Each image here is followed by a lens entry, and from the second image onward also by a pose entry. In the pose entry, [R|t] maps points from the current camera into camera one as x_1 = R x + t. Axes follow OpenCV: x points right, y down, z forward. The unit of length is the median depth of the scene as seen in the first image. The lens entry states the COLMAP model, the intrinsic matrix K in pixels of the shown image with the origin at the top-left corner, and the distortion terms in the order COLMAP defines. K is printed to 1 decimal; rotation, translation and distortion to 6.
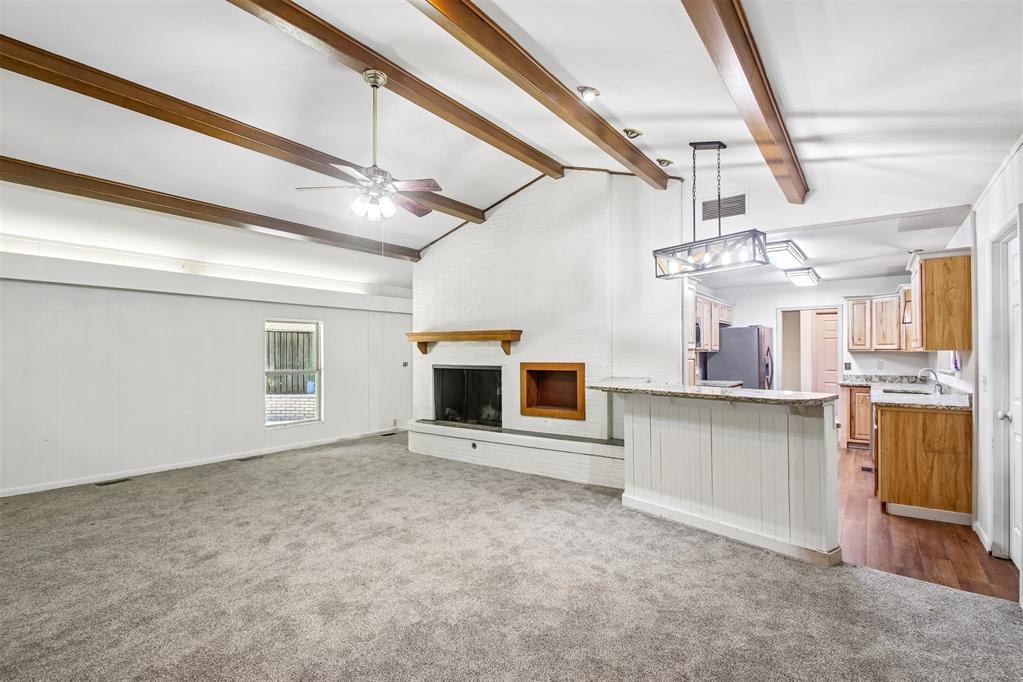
lens RADIAL K [[487.6, 0, 509.6], [0, 487.6, 353.3], [0, 0, 1]] dist [0.002620, -0.015527]
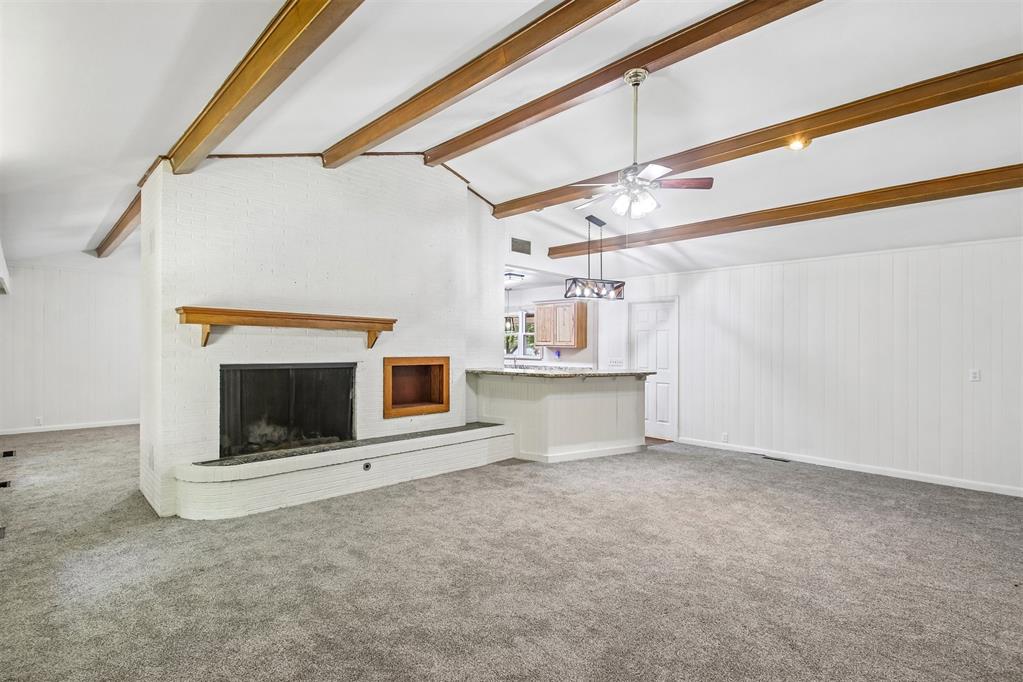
lens RADIAL K [[489.5, 0, 503.7], [0, 489.5, 345.5], [0, 0, 1]] dist [0.012406, -0.017193]
pose [[0.145563, 0.012352, 0.989272, -0.821343], [-0.010470, 0.999885, -0.010944, 0.005833], [-0.989294, -0.008765, 0.145676, 0.691009]]
